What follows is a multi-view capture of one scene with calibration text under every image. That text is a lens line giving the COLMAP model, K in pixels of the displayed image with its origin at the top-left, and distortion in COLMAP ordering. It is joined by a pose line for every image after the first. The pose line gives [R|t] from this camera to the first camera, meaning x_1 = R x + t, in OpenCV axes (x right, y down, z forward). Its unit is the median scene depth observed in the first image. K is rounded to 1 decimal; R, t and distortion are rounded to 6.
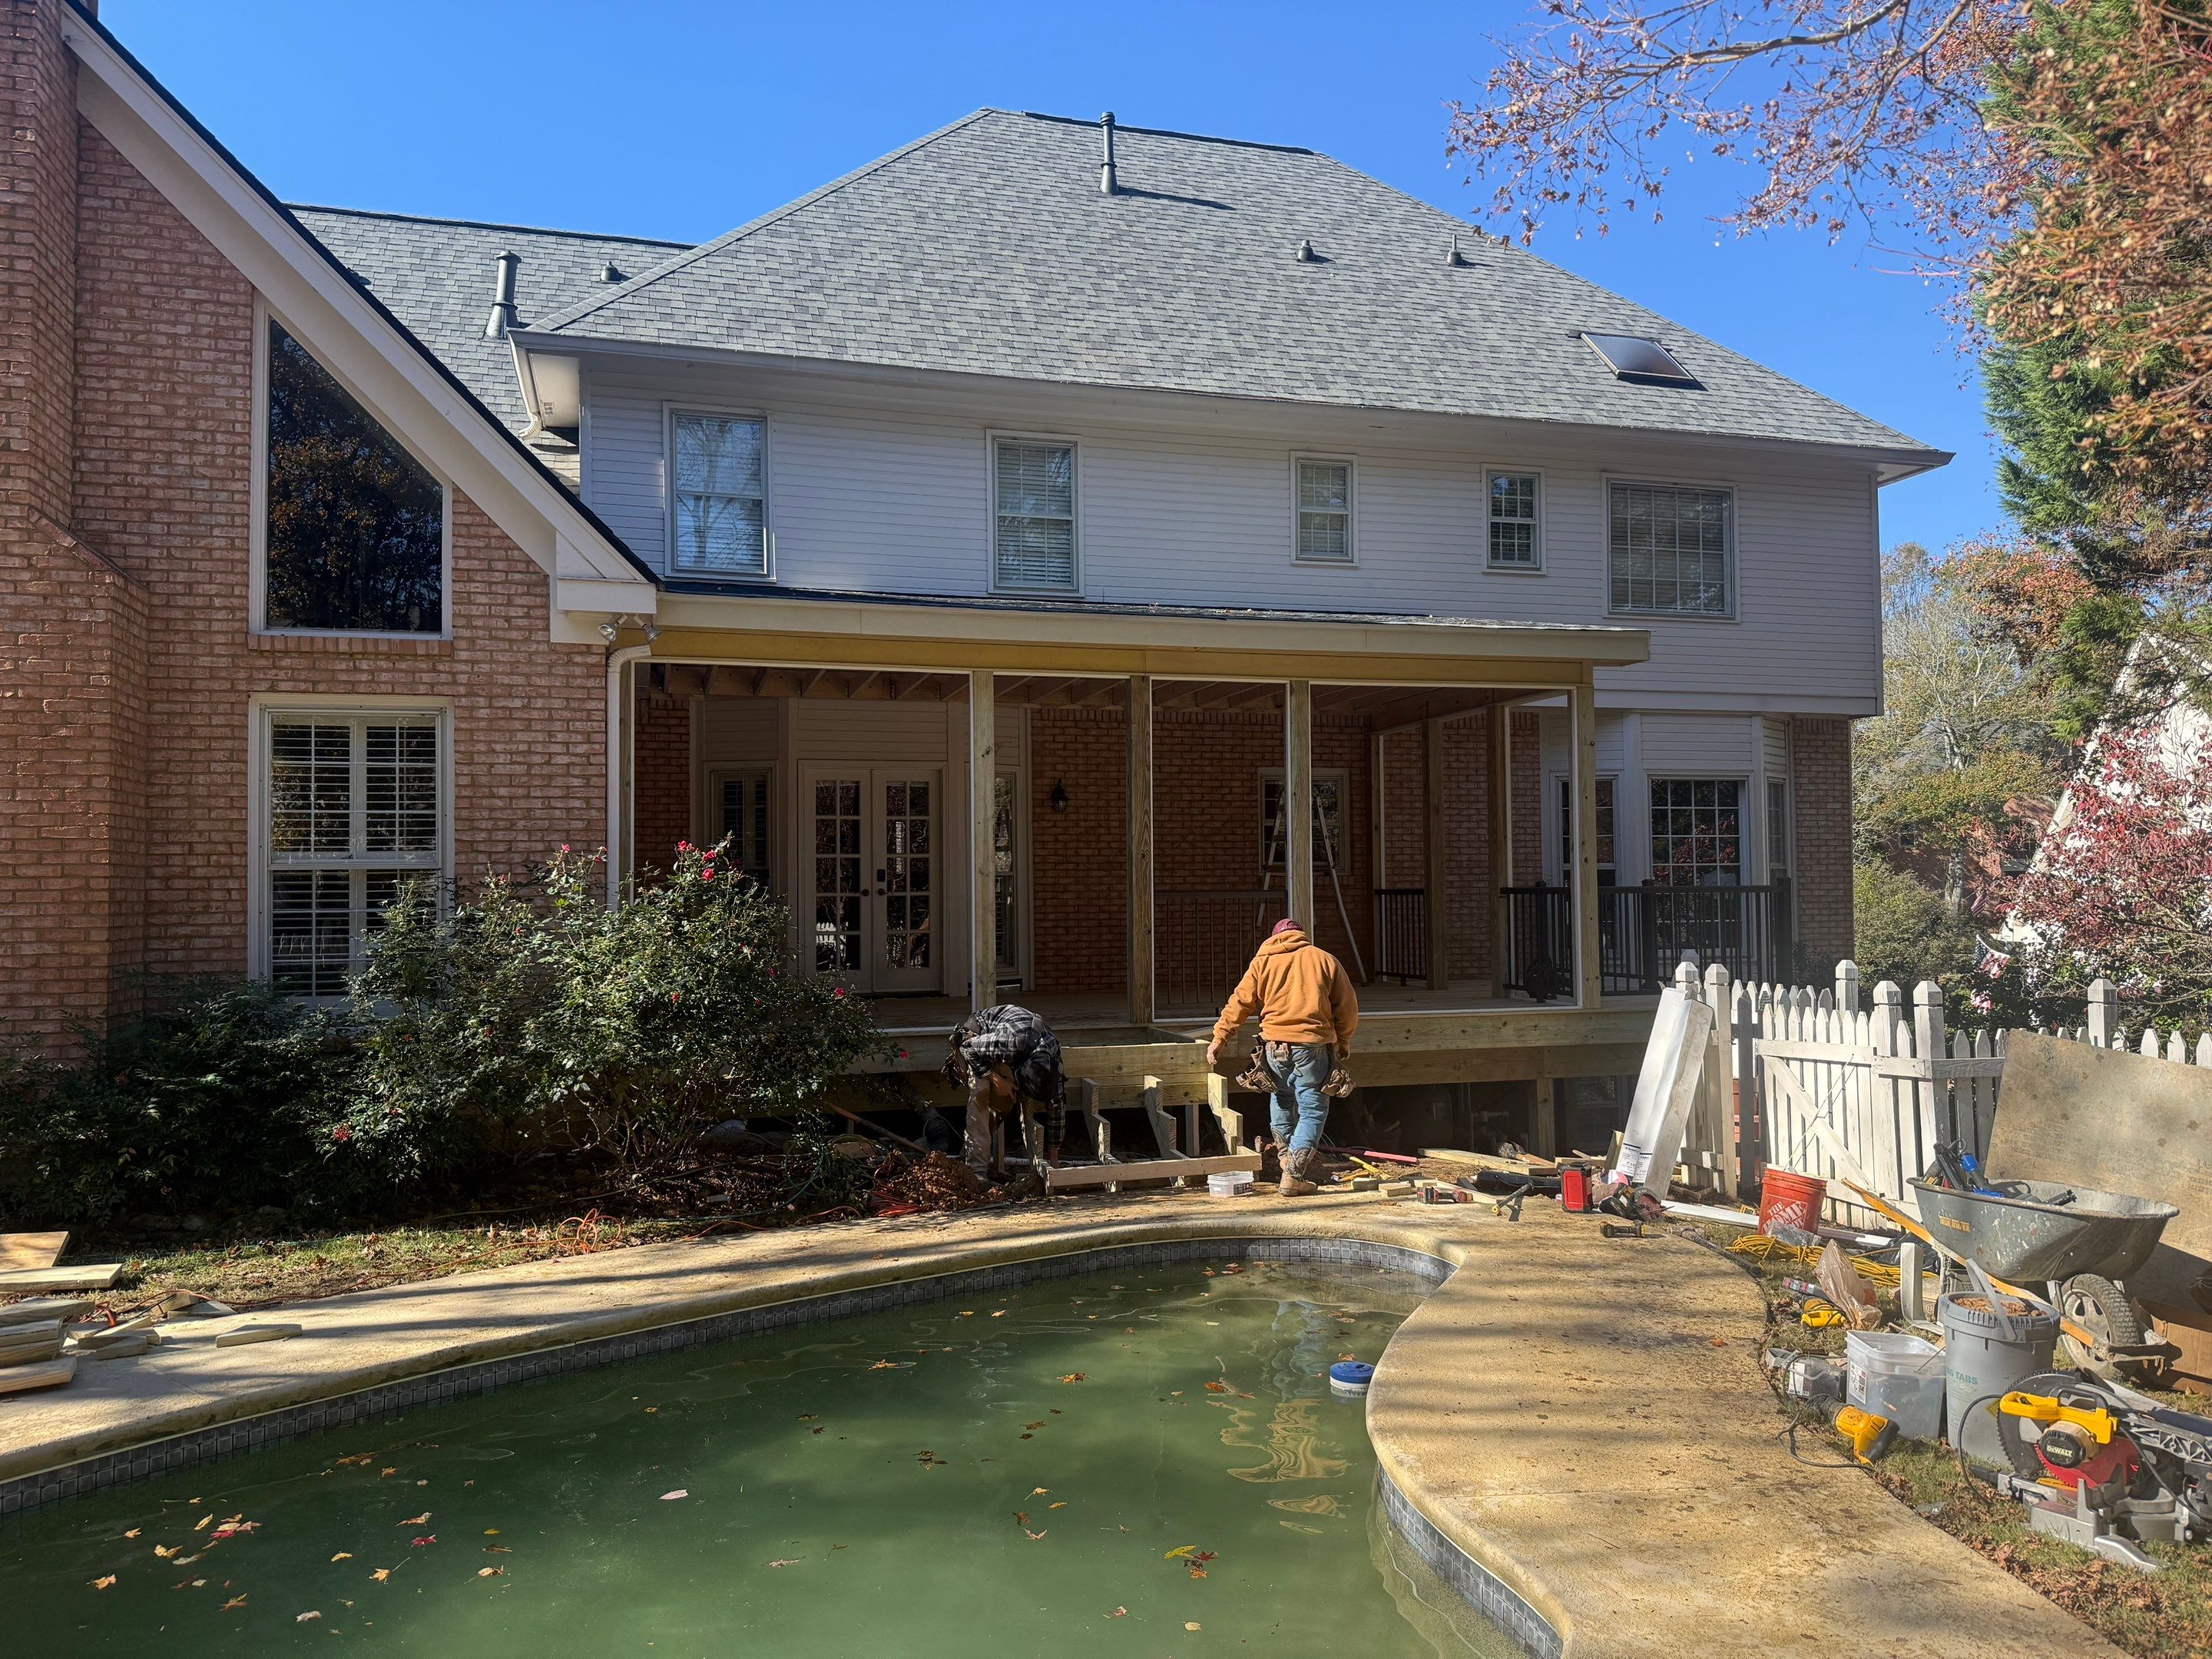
lens RADIAL K [[1540.5, 0, 1112.1], [0, 1540.5, 822.4], [0, 0, 1]] dist [0.135381, -0.222897]
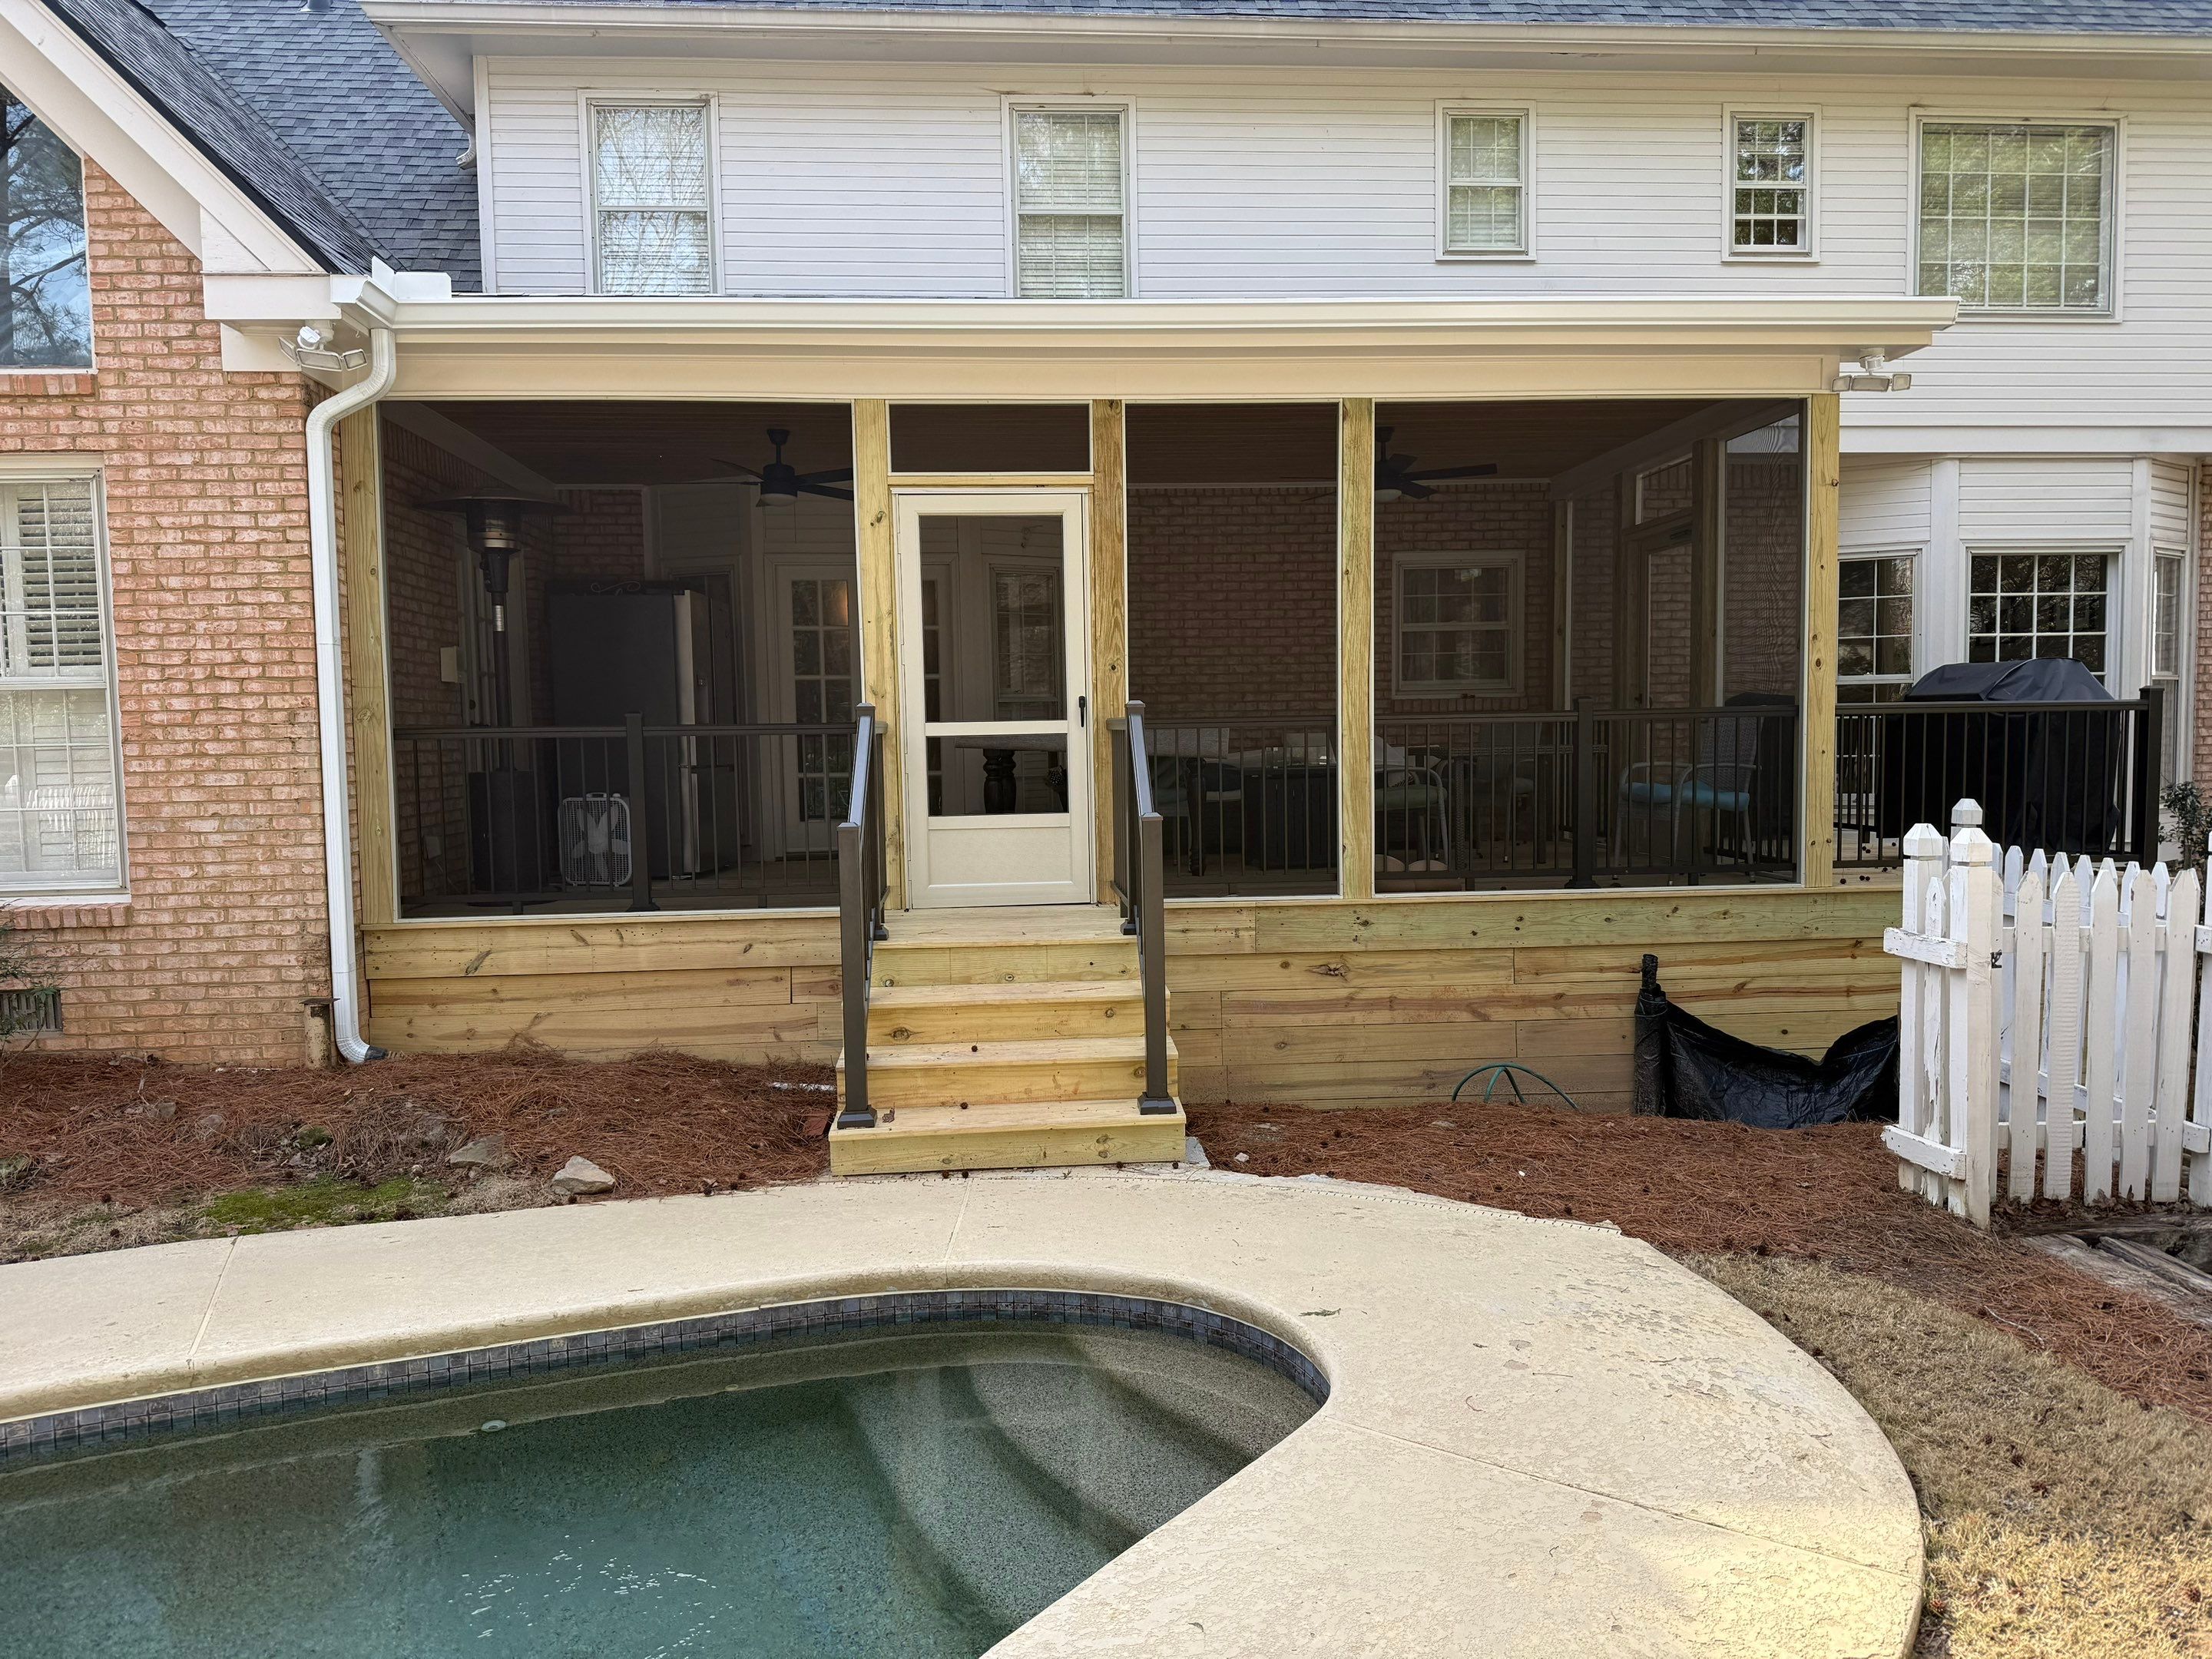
lens RADIAL K [[1561.4, 0, 1106.0], [0, 1561.4, 829.5], [0, 0, 1]] dist [0.022073, -0.028411]
pose [[0.977451, 0.007158, -0.211040, 0.192279], [0.015876, 0.994105, 0.107250, 0.023561], [0.210563, -0.108183, 0.971576, 0.365067]]
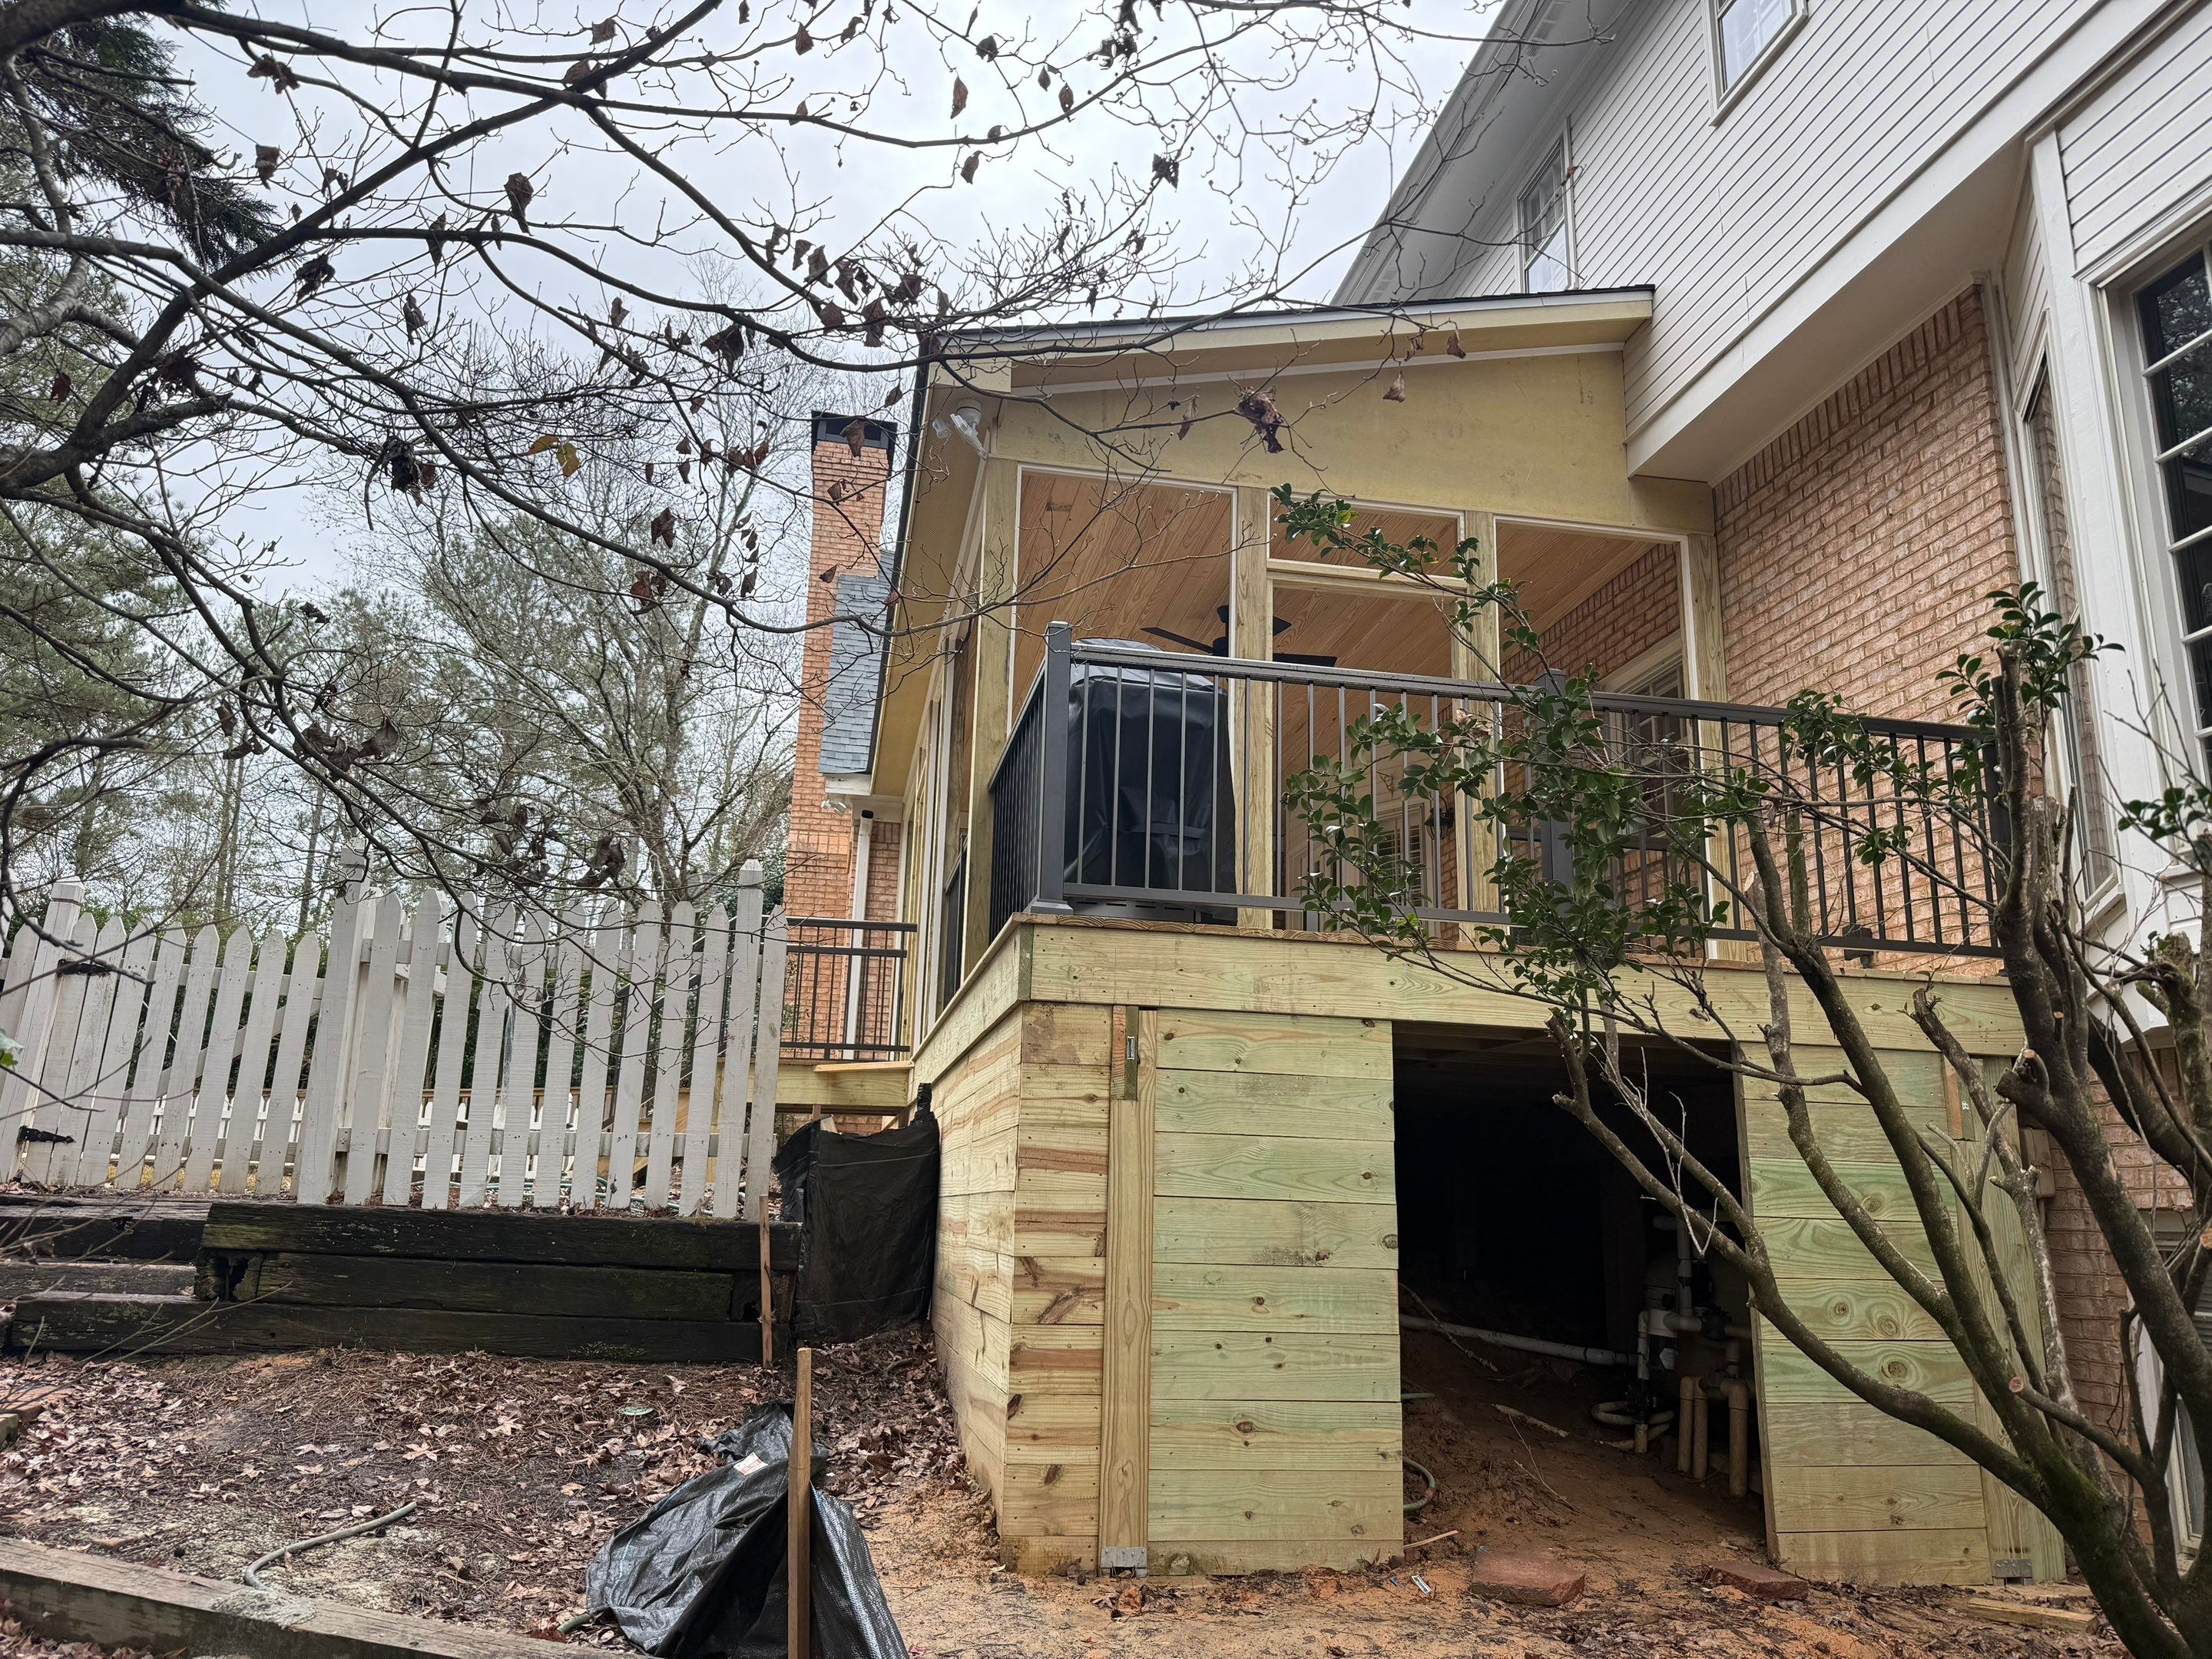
lens RADIAL K [[1540.5, 0, 1112.1], [0, 1540.5, 822.4], [0, 0, 1]] dist [0.135381, -0.222897]
pose [[-0.102069, -0.233387, -0.967012, 1.083250], [0.019242, 0.971444, -0.236487, 0.243383], [0.994591, -0.042745, -0.094663, 1.404425]]
